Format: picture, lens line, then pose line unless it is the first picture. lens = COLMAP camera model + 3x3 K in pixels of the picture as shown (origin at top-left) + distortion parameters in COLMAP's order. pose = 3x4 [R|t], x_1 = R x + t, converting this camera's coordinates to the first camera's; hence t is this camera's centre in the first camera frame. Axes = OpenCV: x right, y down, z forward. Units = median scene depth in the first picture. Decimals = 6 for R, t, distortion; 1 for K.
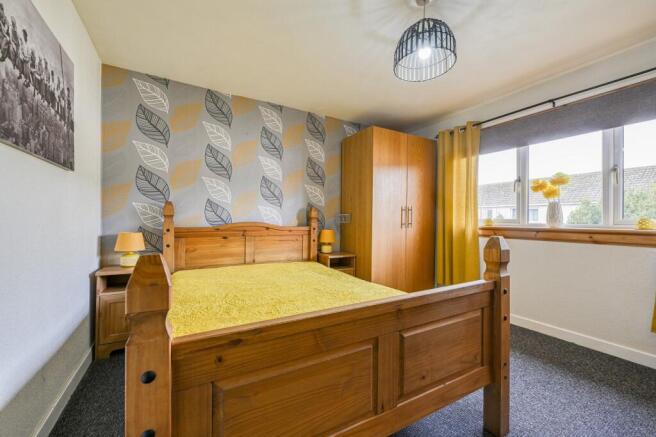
lens RADIAL K [[260.9, 0, 328.0], [0, 260.9, 218.5], [0, 0, 1]] dist [0.000038, -0.000110]
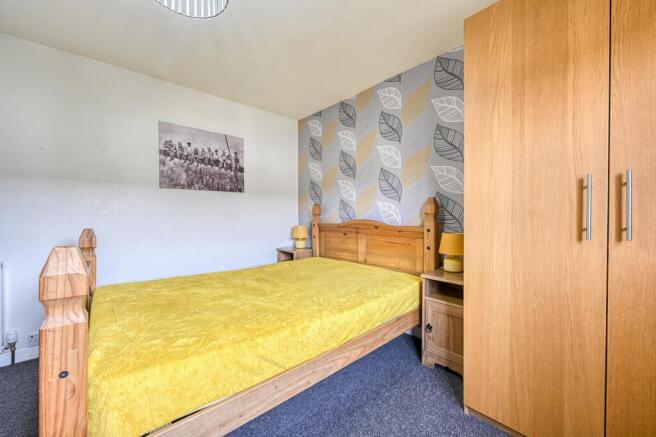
lens RADIAL K [[260.9, 0, 328.0], [0, 260.9, 218.5], [0, 0, 1]] dist [0.000038, -0.000110]
pose [[0.206764, 0.002340, -0.978388, 0.632156], [0.002718, 0.999992, 0.002966, 0.006629], [0.978387, -0.003272, 0.206756, 0.703658]]
